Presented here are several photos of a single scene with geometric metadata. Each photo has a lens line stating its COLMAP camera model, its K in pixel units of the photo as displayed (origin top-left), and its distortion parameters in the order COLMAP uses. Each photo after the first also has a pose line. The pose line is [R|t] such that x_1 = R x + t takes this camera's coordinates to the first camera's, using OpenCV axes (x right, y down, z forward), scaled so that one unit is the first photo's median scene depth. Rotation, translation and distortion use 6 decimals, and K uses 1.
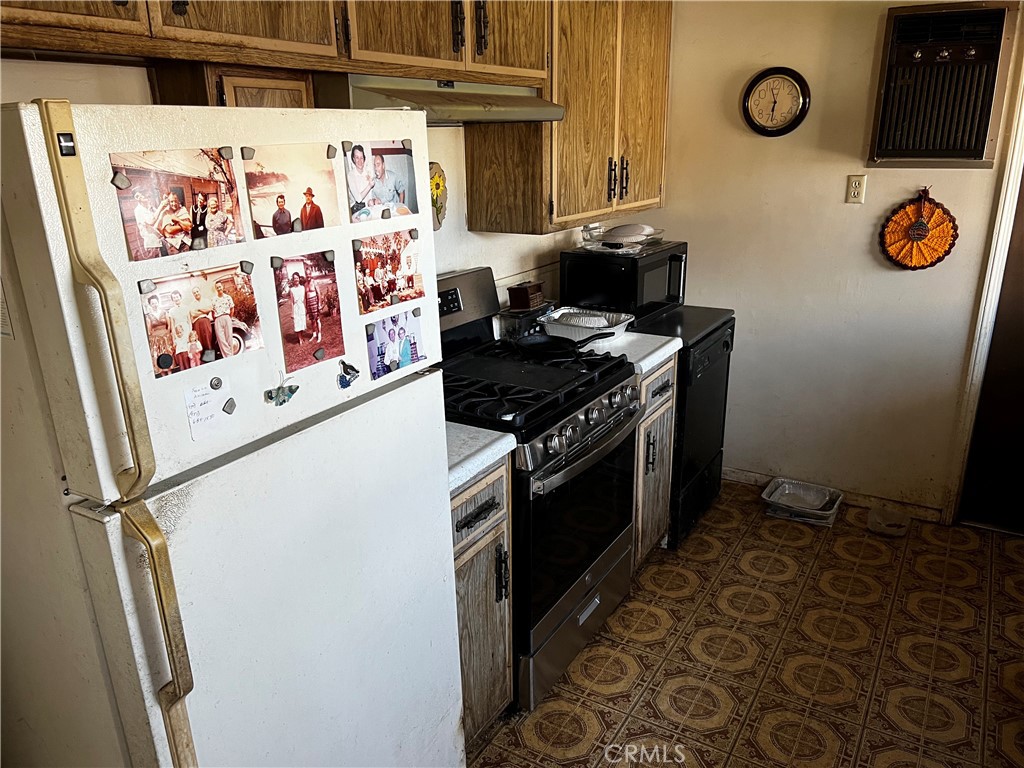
lens RADIAL K [[779.5, 0, 515.6], [0, 779.5, 385.0], [0, 0, 1]] dist [0.021947, -0.012747]
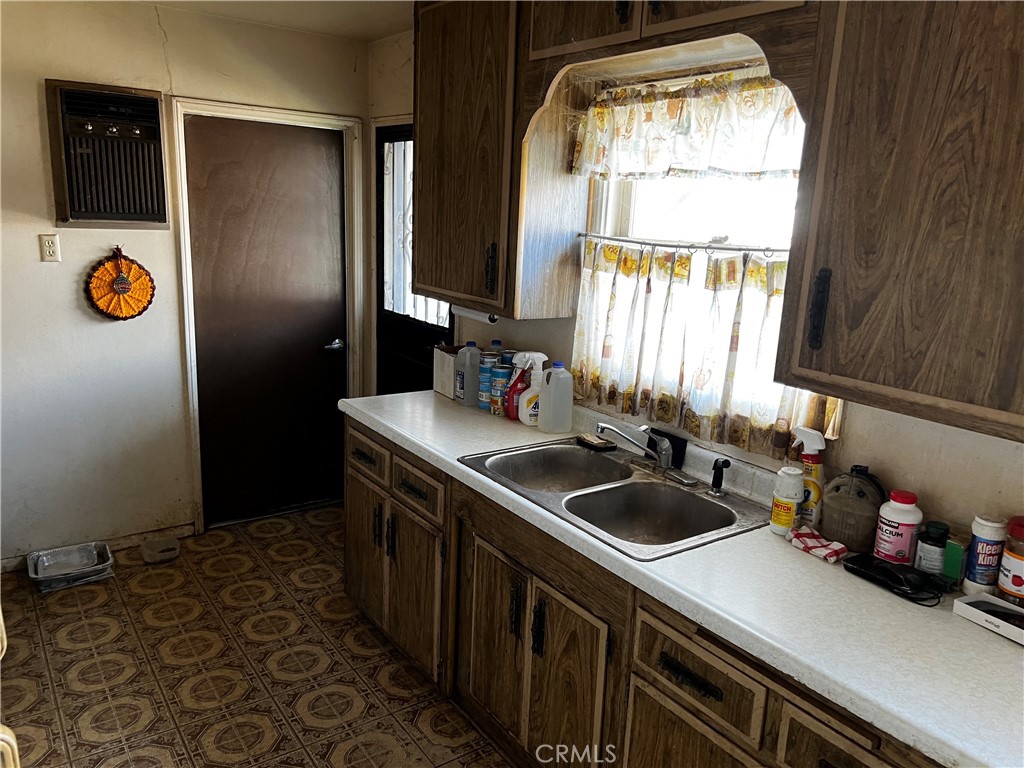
lens RADIAL K [[779.5, 0, 517.0], [0, 779.5, 386.7], [0, 0, 1]] dist [0.021947, -0.012747]
pose [[0.399248, -0.177927, 0.899412, -0.282045], [0.233421, 0.968390, 0.087958, -0.025422], [-0.886632, 0.174824, 0.428160, 0.061777]]
